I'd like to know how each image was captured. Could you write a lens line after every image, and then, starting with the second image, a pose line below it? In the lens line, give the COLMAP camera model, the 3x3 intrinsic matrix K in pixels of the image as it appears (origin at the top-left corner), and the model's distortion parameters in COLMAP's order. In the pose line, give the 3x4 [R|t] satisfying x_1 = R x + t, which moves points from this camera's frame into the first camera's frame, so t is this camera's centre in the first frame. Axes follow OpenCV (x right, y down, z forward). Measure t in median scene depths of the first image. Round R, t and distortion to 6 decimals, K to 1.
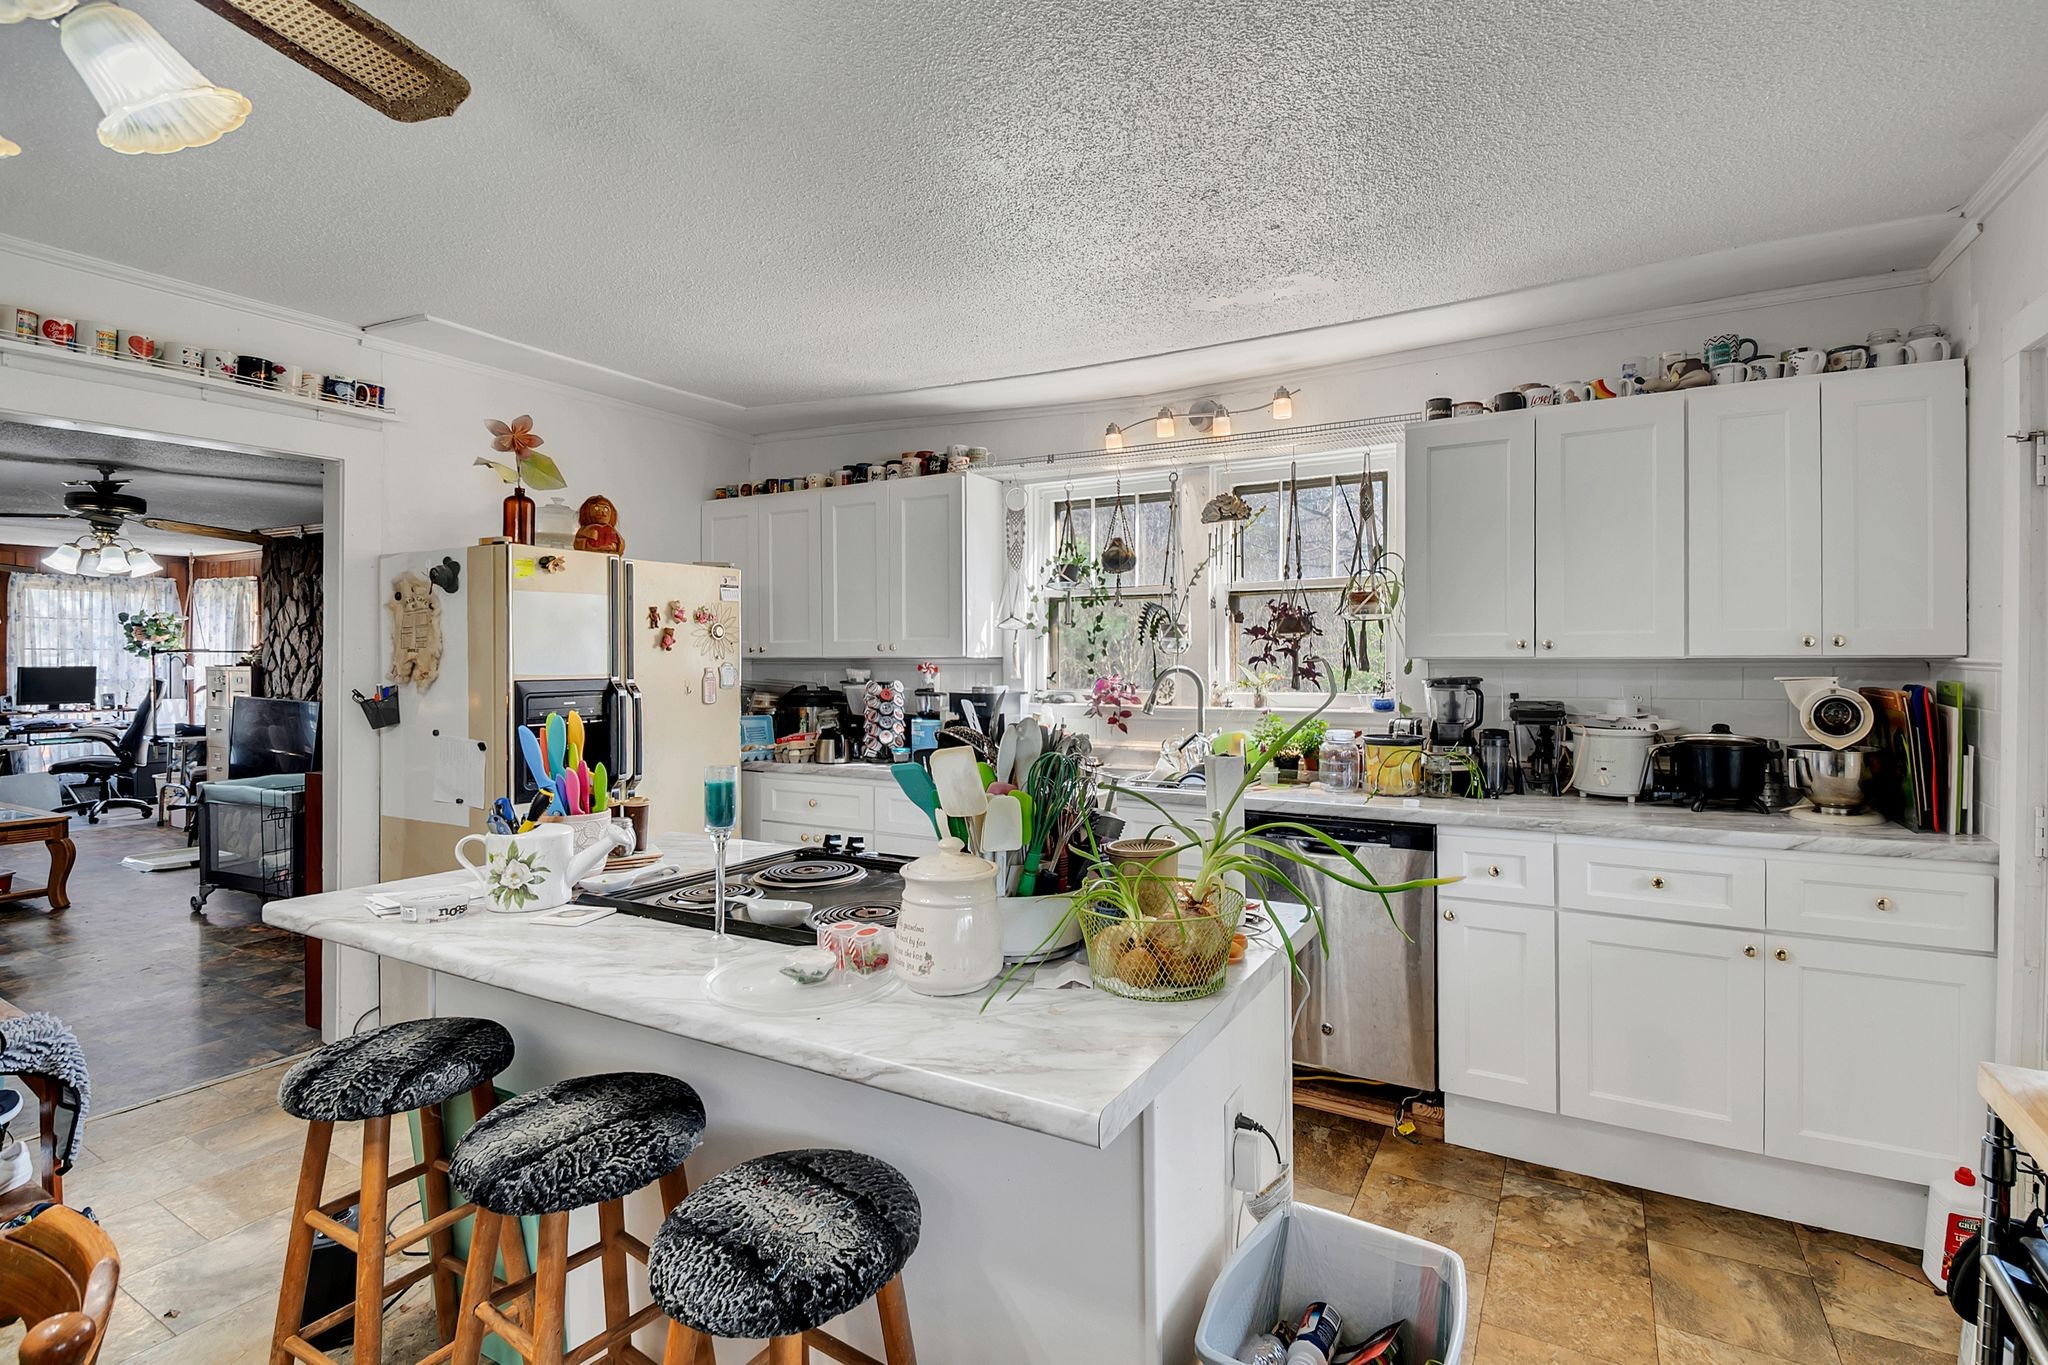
lens RADIAL K [[924.3, 0, 1093.1], [0, 924.3, 664.9], [0, 0, 1]] dist [0.000939, -0.000425]
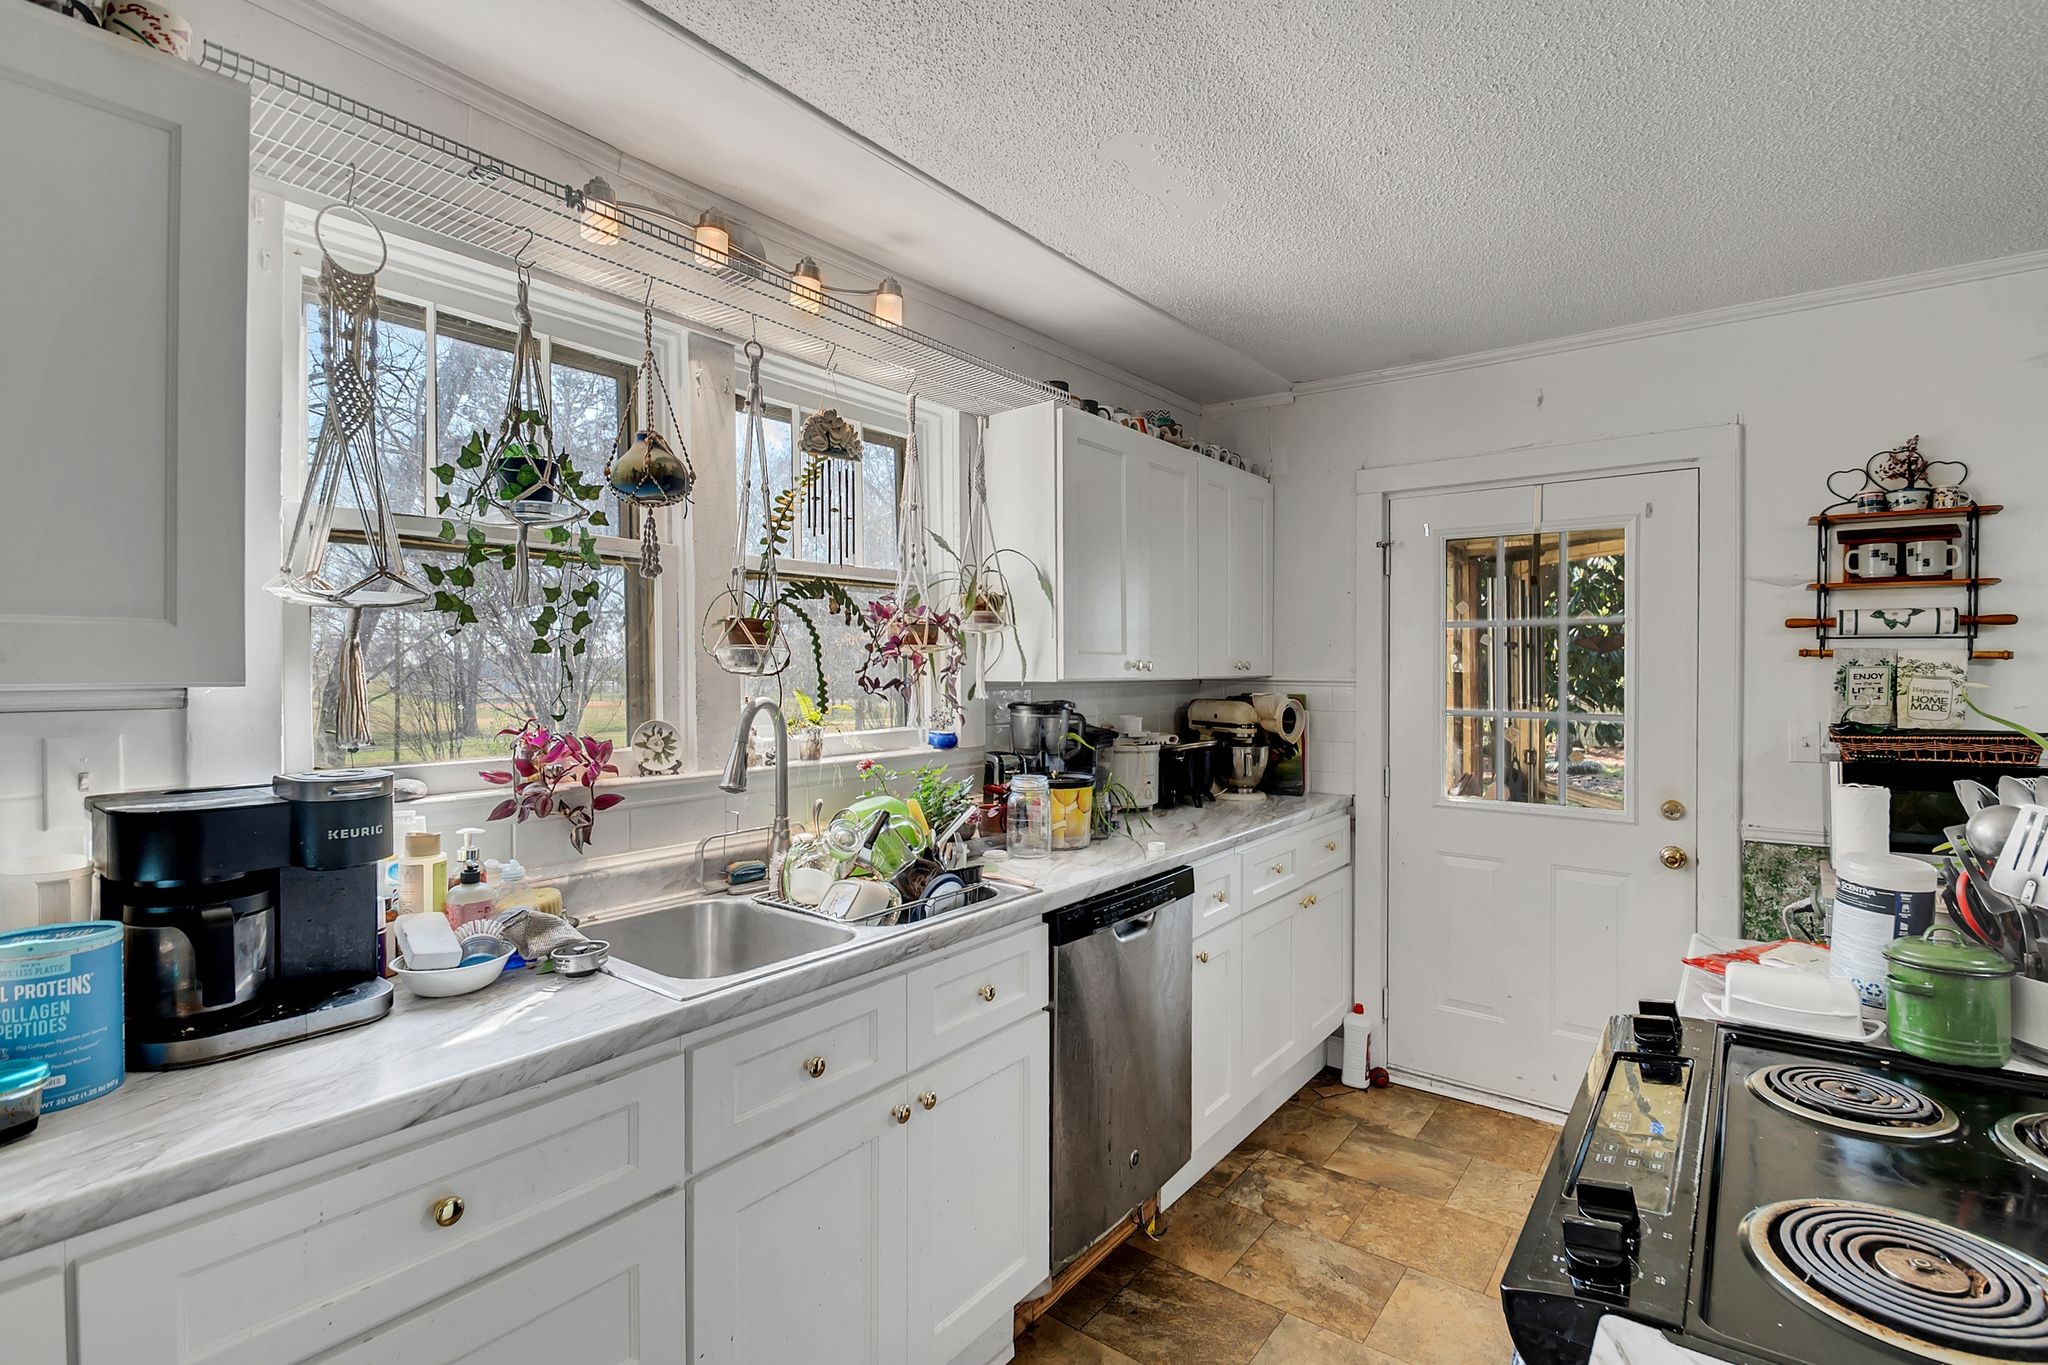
lens RADIAL K [[952.8, 0, 1019.0], [0, 952.8, 668.5], [0, 0, 1]] dist [0.025450, -0.015828]
pose [[0.166995, 0.004234, 0.985949, -0.474322], [0.006521, 0.999964, -0.005399, -0.012564], [-0.985936, 0.007331, 0.166962, 0.807089]]
